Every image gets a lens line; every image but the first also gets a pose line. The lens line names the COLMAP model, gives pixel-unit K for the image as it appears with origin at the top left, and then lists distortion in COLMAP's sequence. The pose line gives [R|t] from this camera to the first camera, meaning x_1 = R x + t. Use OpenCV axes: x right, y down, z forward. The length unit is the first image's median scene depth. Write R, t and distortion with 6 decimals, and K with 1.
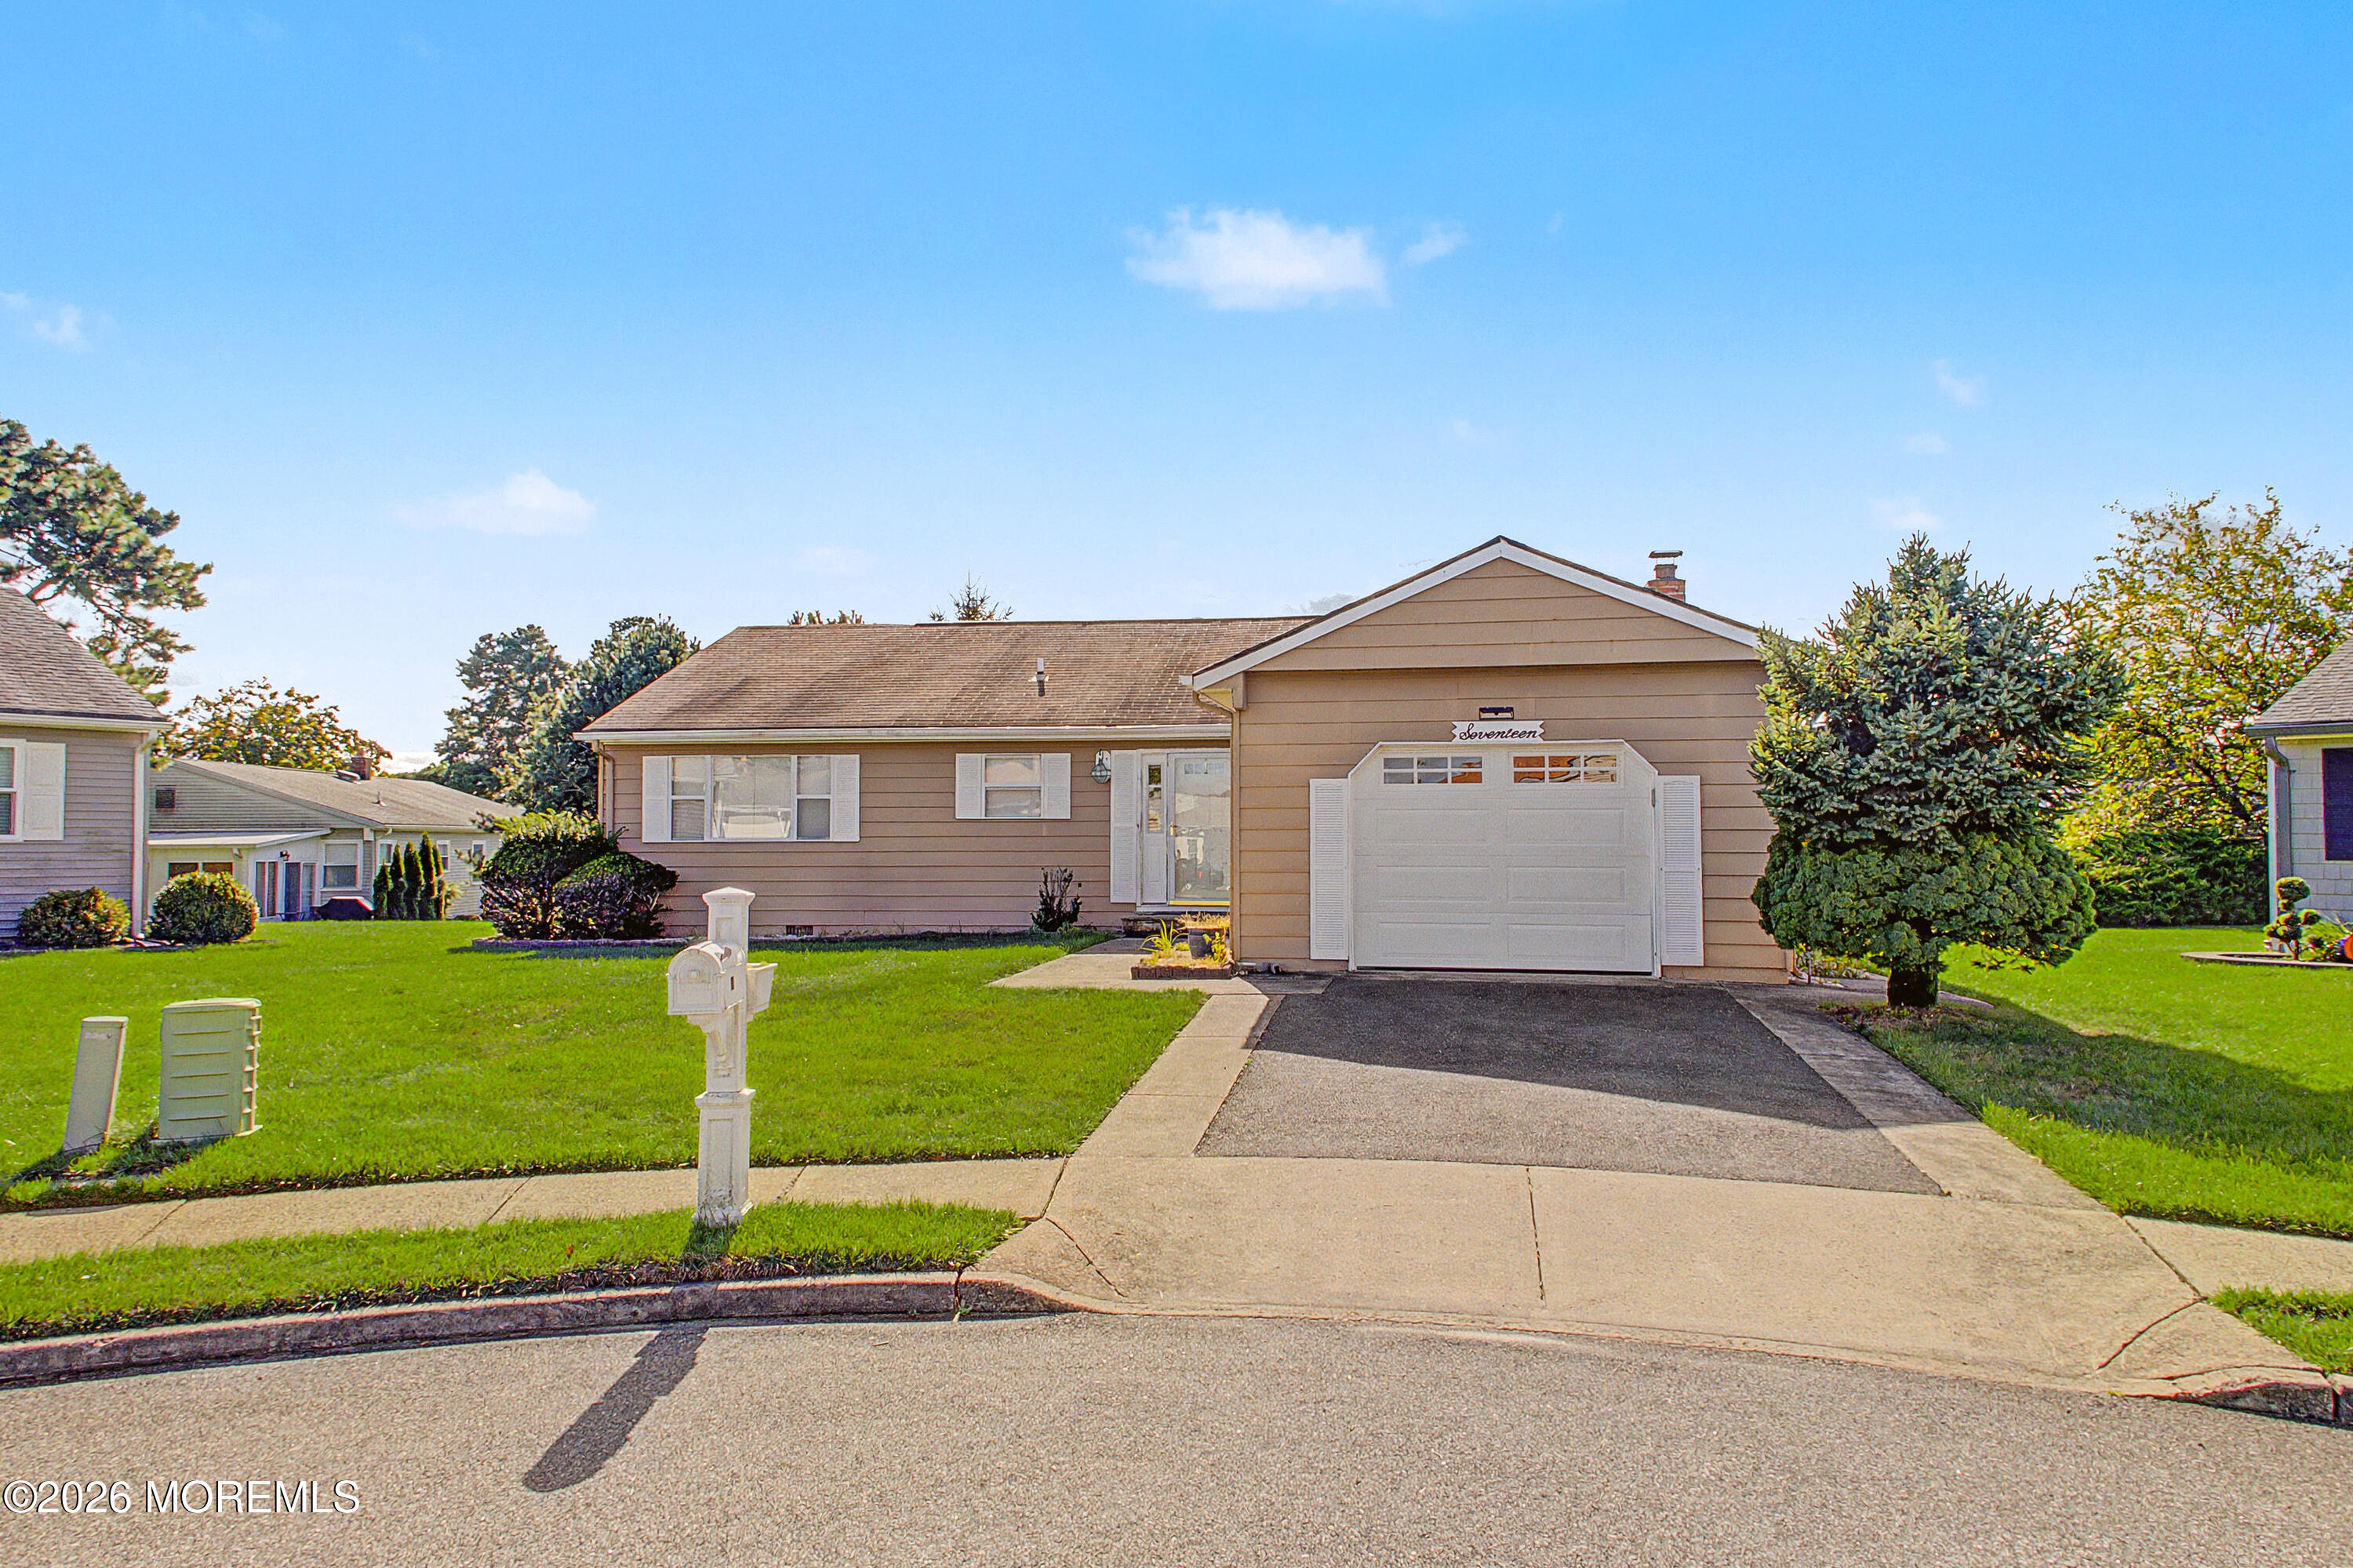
lens RADIAL K [[1704.7, 0, 1236.5], [0, 1704.7, 808.4], [0, 0, 1]] dist [0.193310, -0.004822]
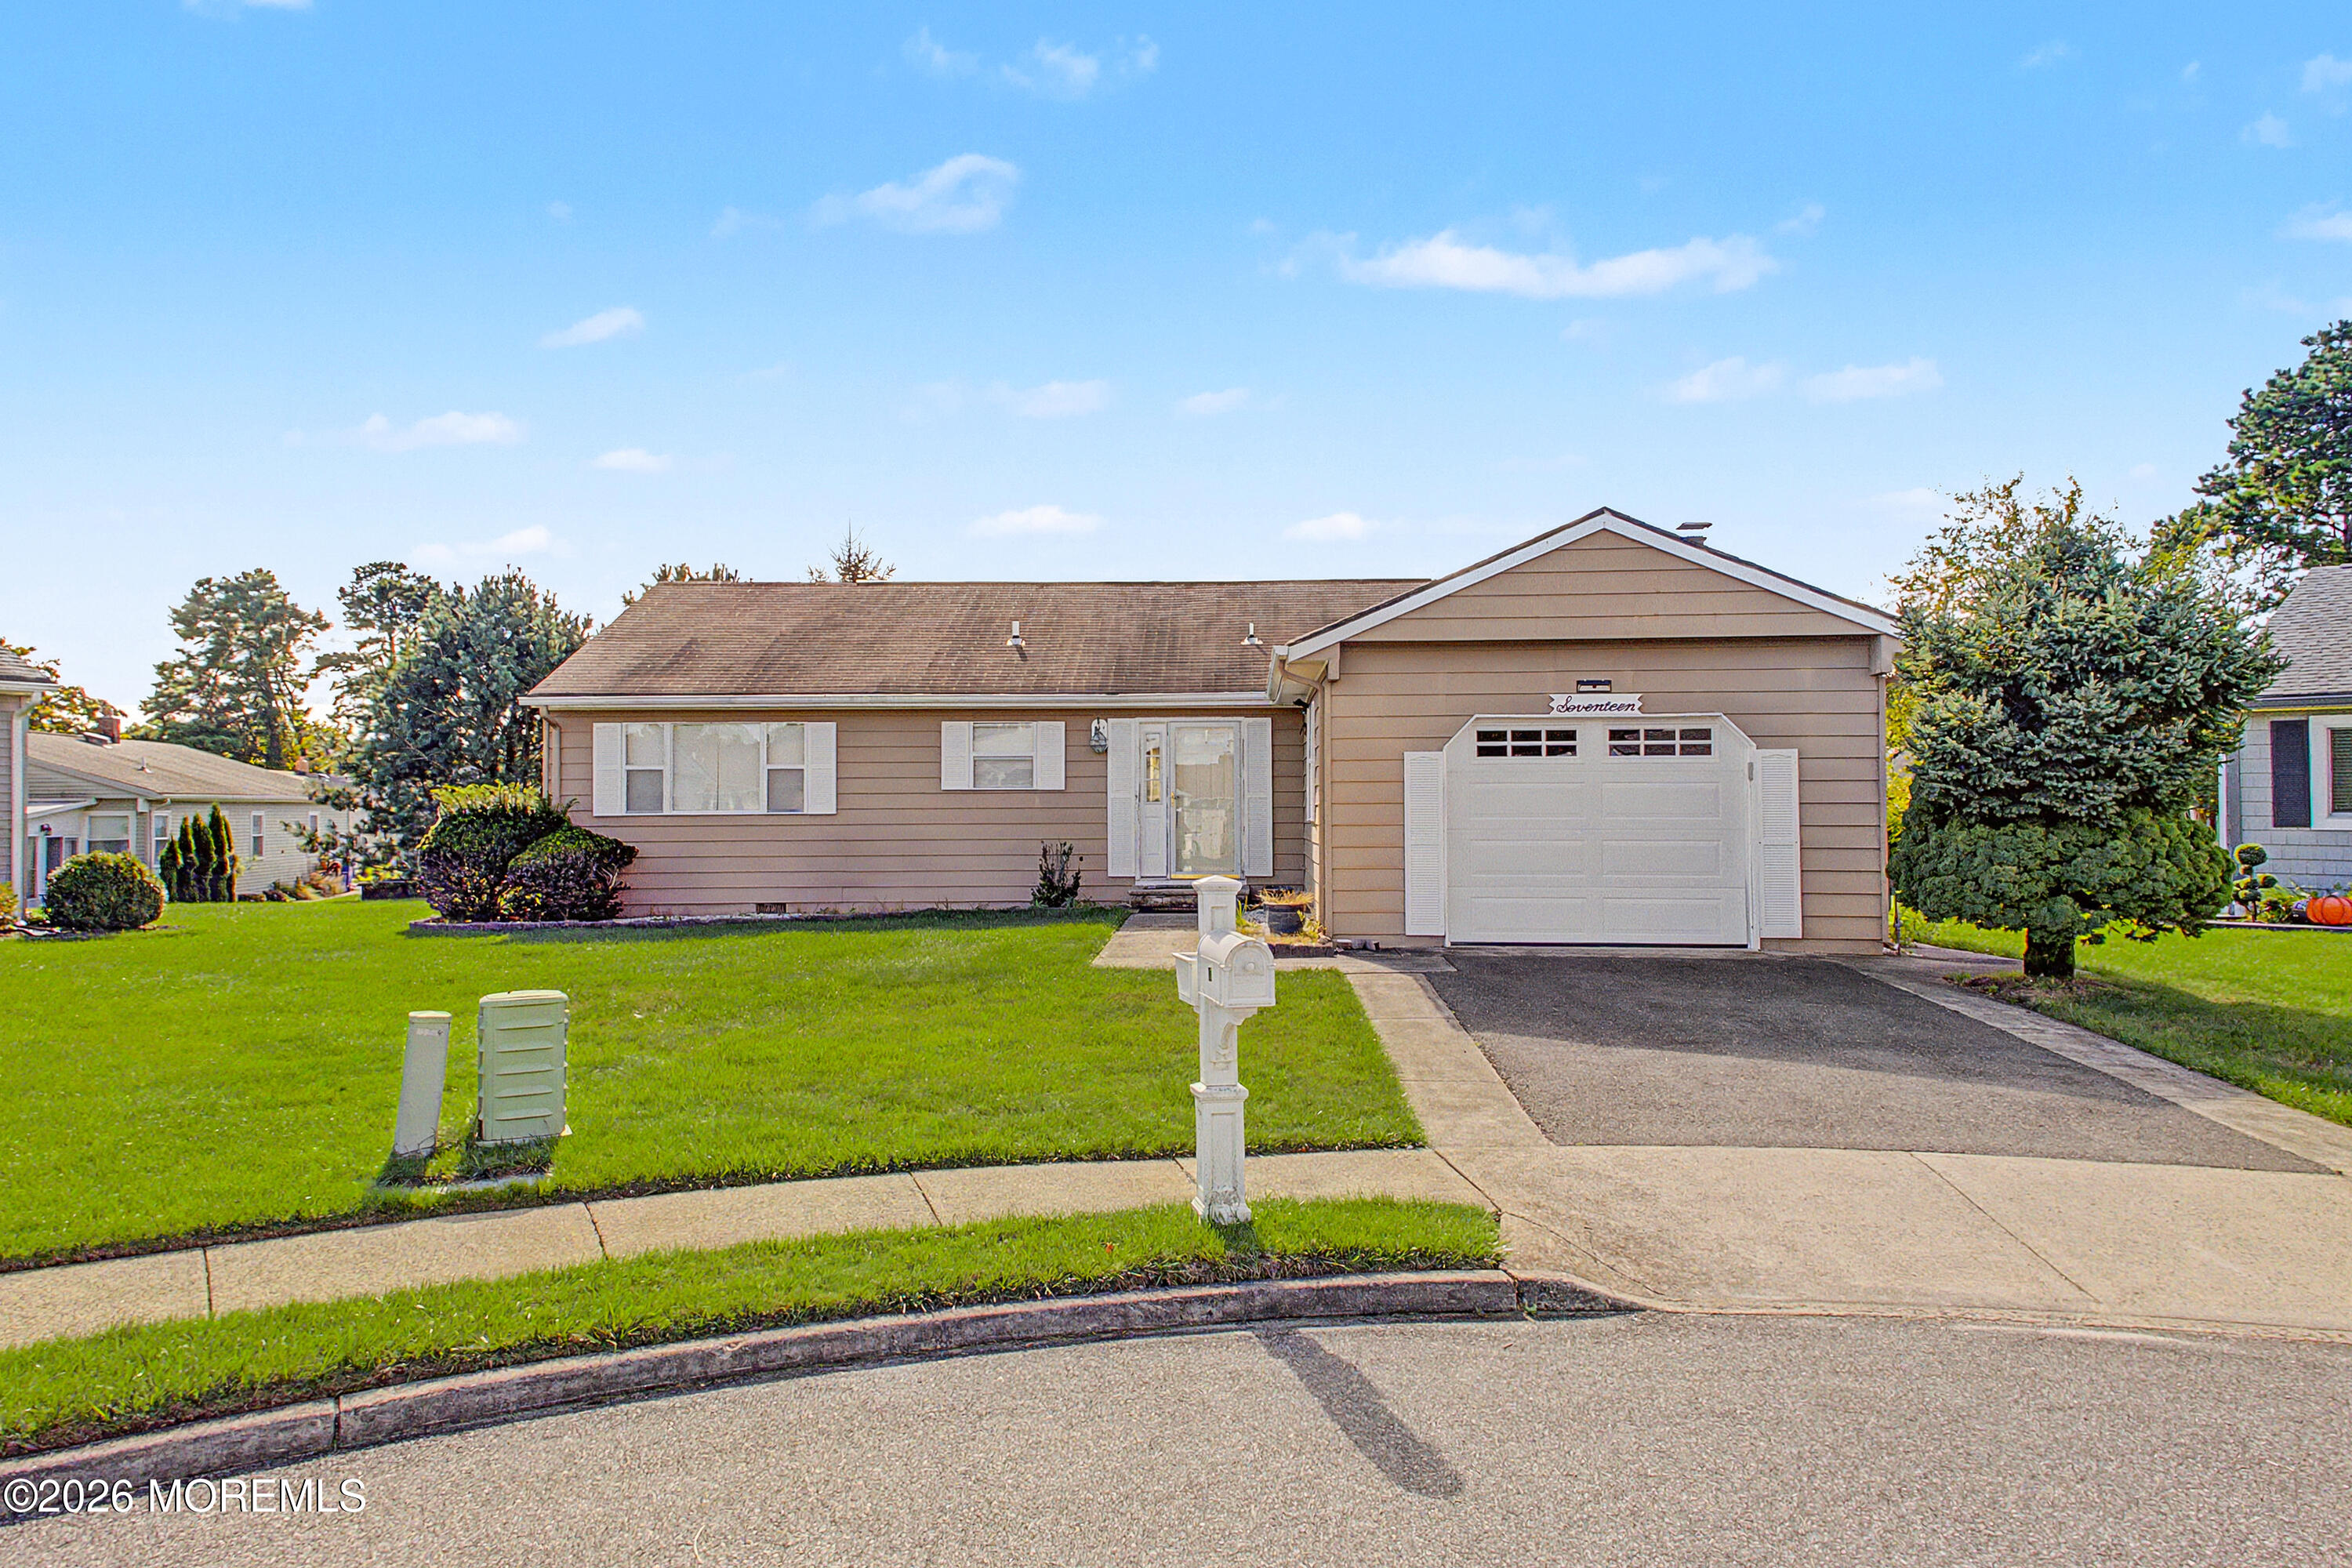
lens RADIAL K [[1756.8, 0, 1215.6], [0, 1756.8, 778.6], [0, 0, 1]] dist [0.195992, -0.006978]
pose [[0.991972, -0.001262, 0.126451, -0.146094], [0.000688, 0.999989, 0.004584, -0.004964], [-0.126455, -0.004460, 0.991962, 0.005611]]
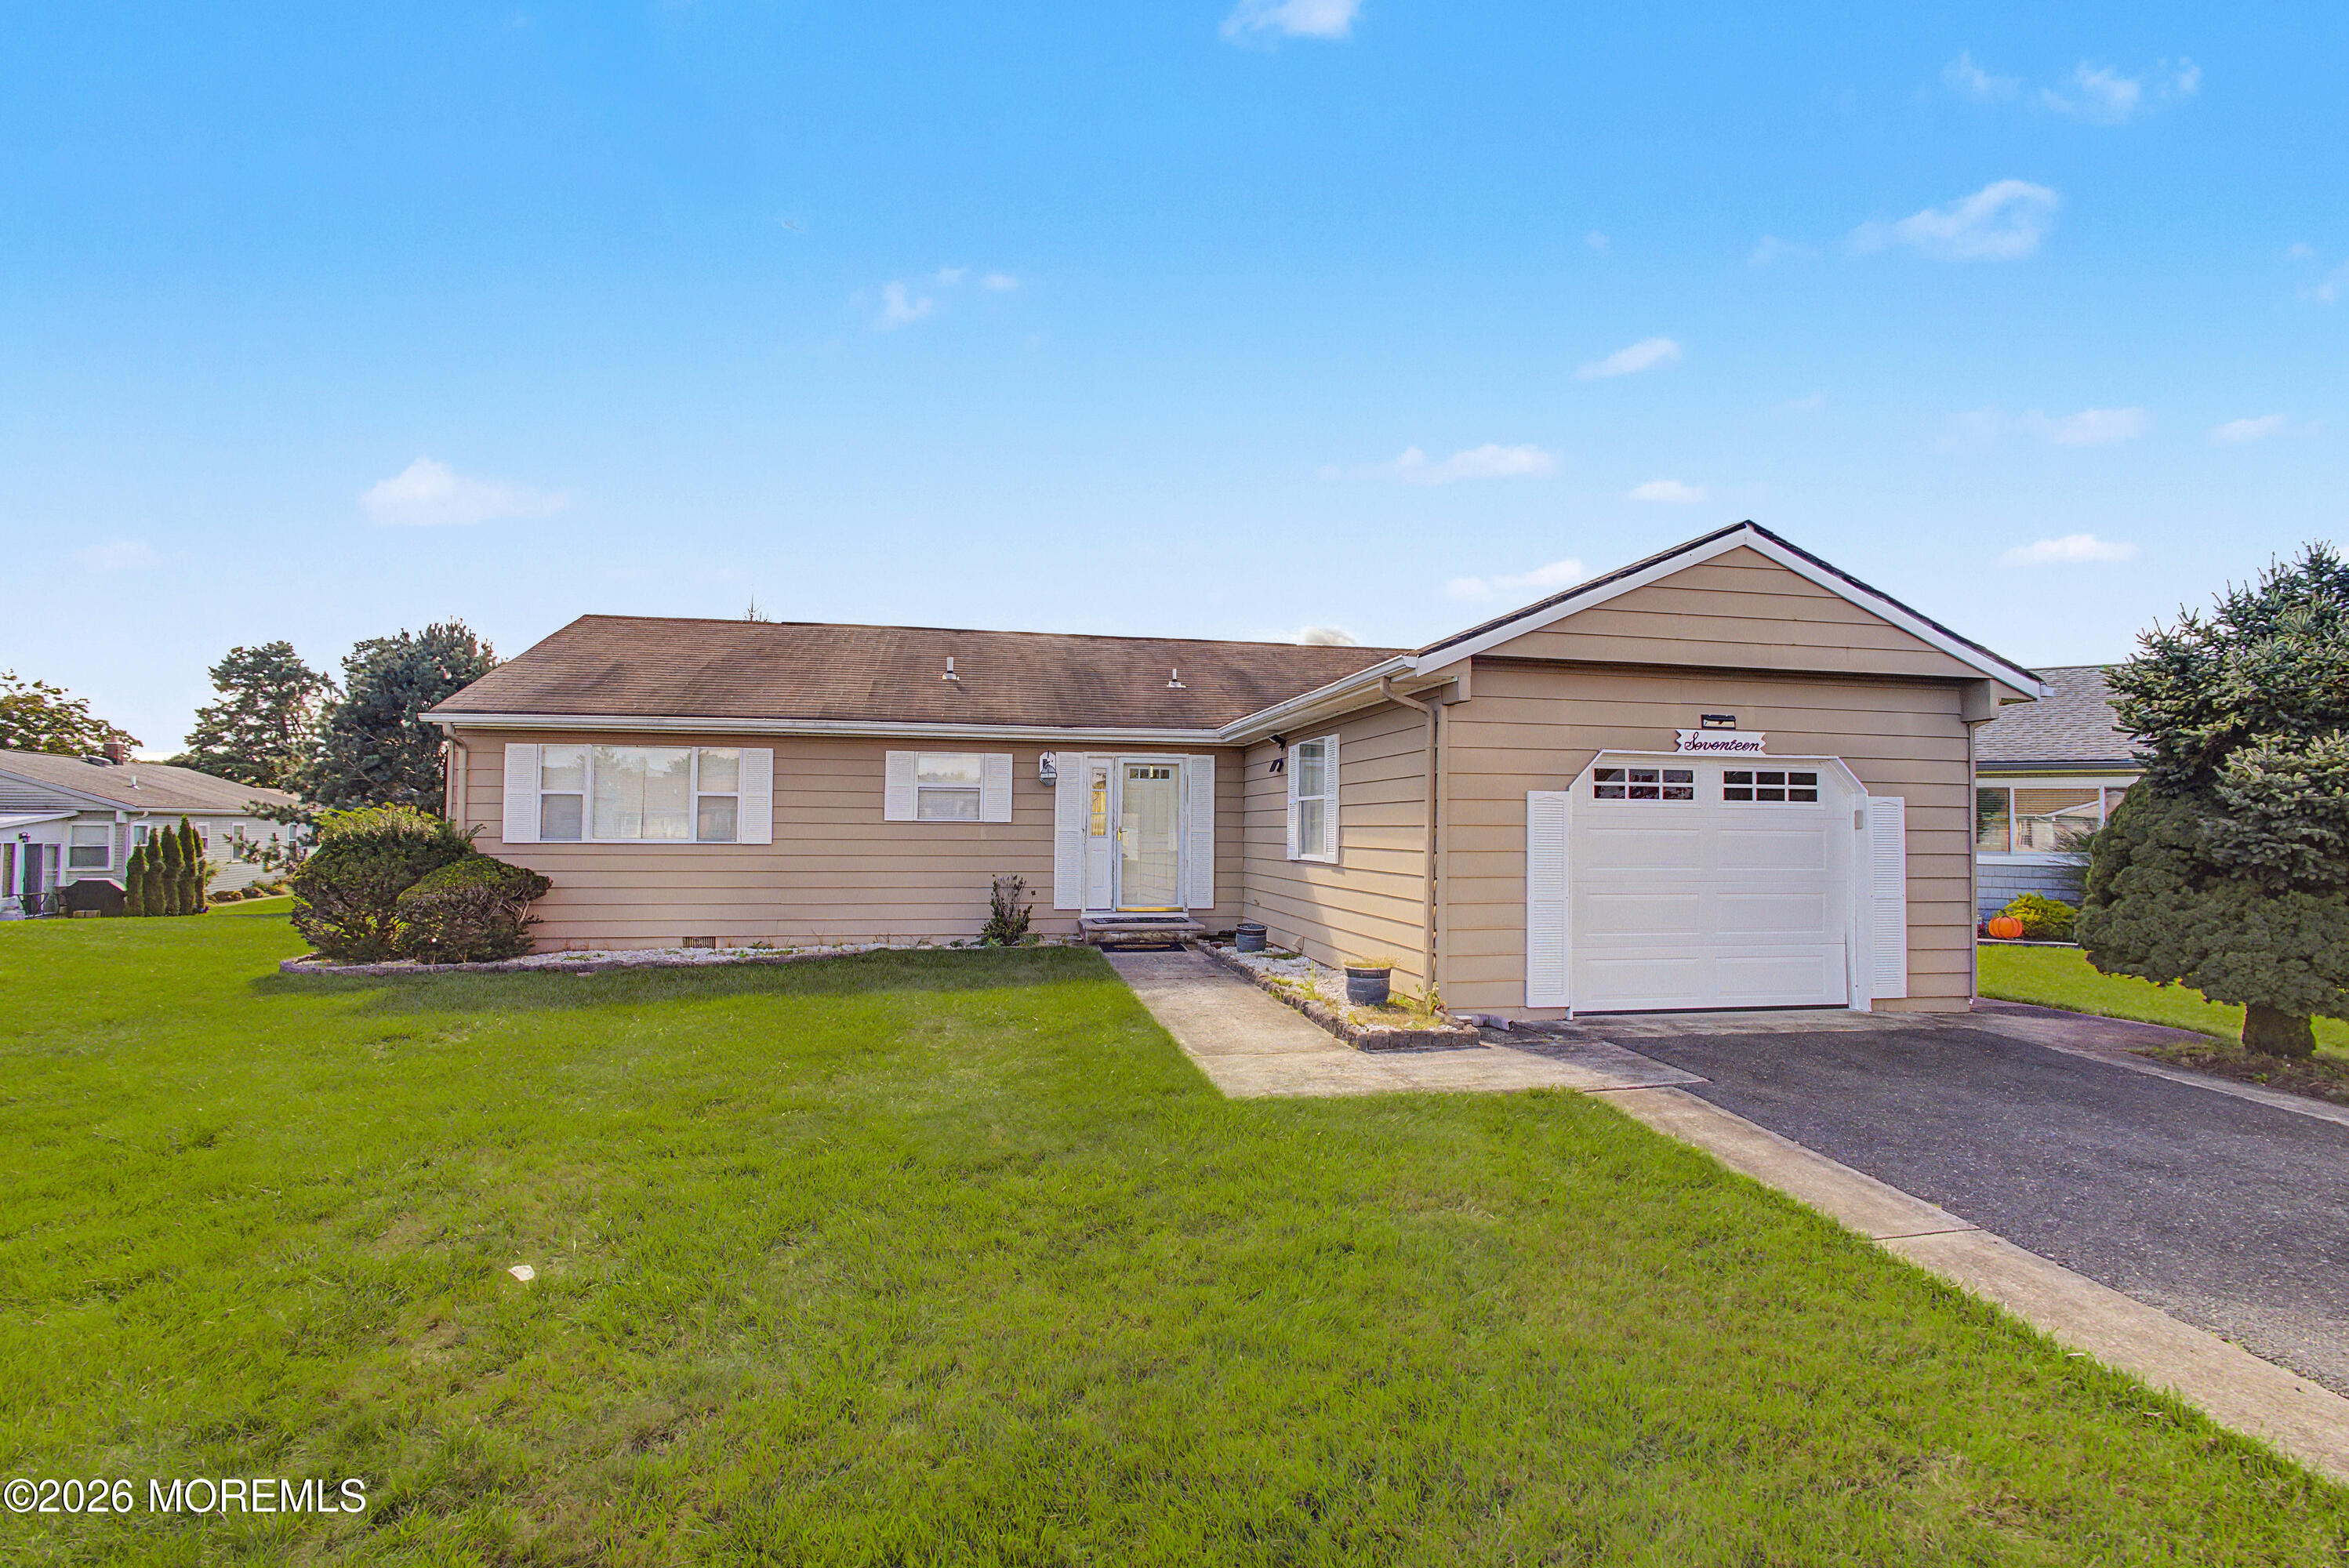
lens RADIAL K [[1055.5, 0, 1184.5], [0, 1055.5, 802.0], [0, 0, 1]] dist [-0.022431, 0.011080]
pose [[0.940925, 0.016796, 0.338197, -0.217847], [-0.017009, 0.999853, -0.002332, -0.005858], [-0.338187, -0.003558, 0.941072, 0.432201]]
